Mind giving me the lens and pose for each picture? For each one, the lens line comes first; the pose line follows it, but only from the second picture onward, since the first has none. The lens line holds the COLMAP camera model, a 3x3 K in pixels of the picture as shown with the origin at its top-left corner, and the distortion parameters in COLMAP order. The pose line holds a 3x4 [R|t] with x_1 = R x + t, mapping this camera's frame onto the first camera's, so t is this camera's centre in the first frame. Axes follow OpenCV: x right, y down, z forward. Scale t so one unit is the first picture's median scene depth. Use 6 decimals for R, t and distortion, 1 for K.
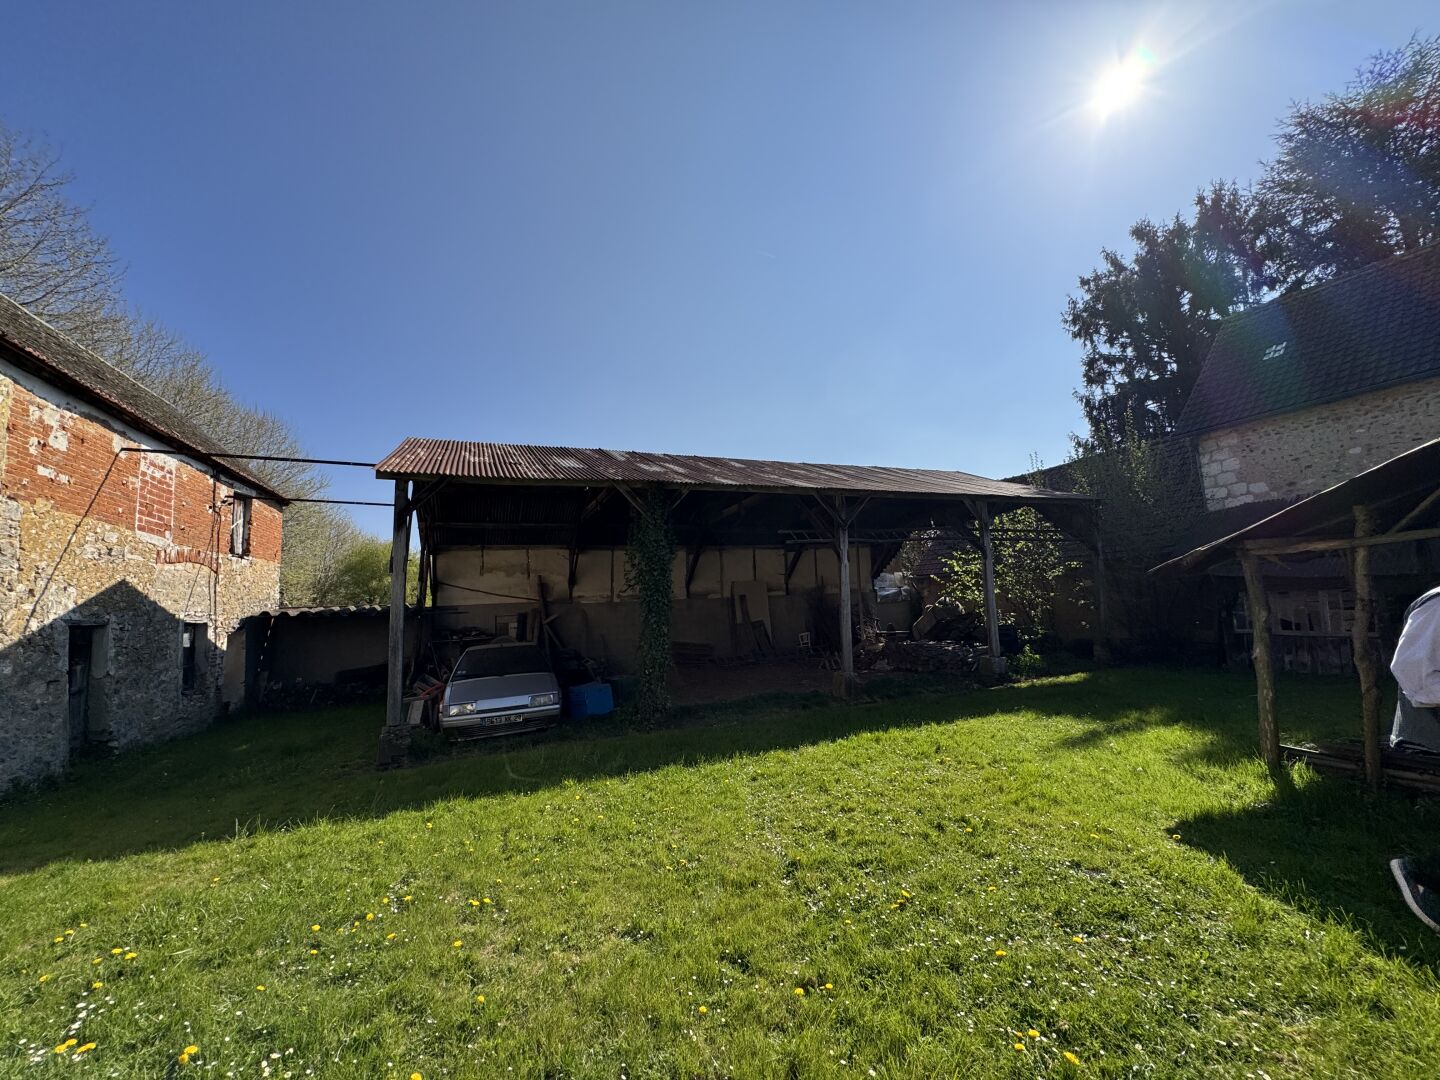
lens RADIAL K [[581.2, 0, 722.3], [0, 581.2, 542.0], [0, 0, 1]] dist [-0.000691, -0.000208]
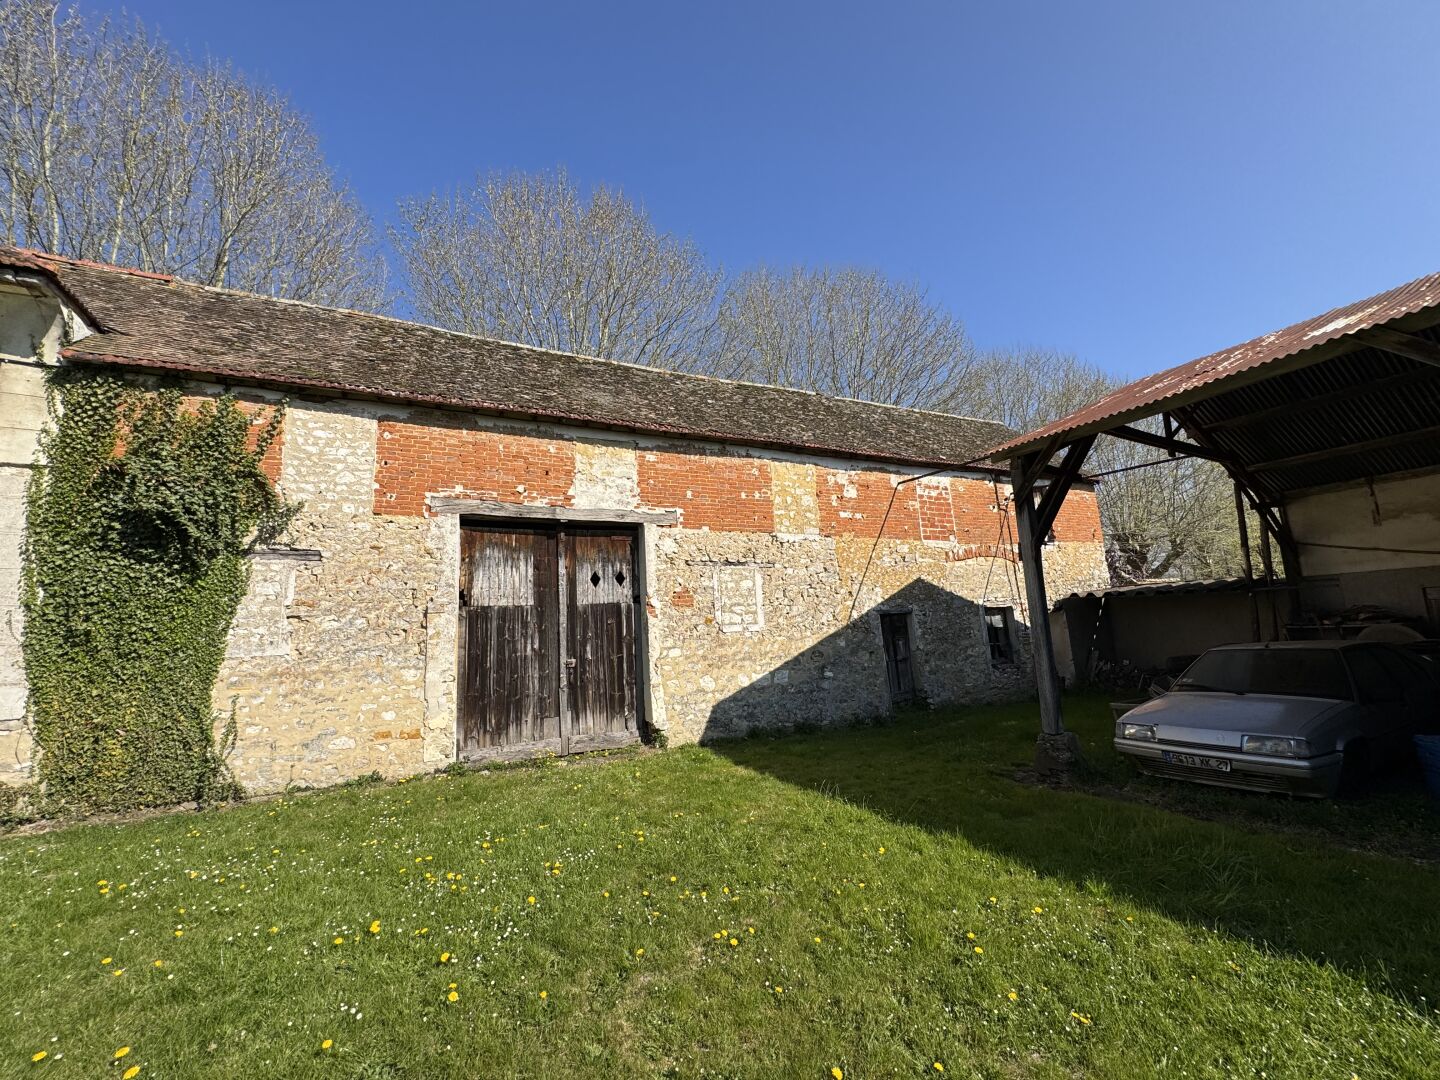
lens RADIAL K [[581.2, 0, 720.8], [0, 581.2, 539.2], [0, 0, 1]] dist [-0.000691, -0.000208]
pose [[0.099173, -0.105470, -0.989465, 0.253706], [0.165356, 0.982288, -0.088131, 0.019230], [0.981235, -0.154874, 0.114857, 0.403969]]
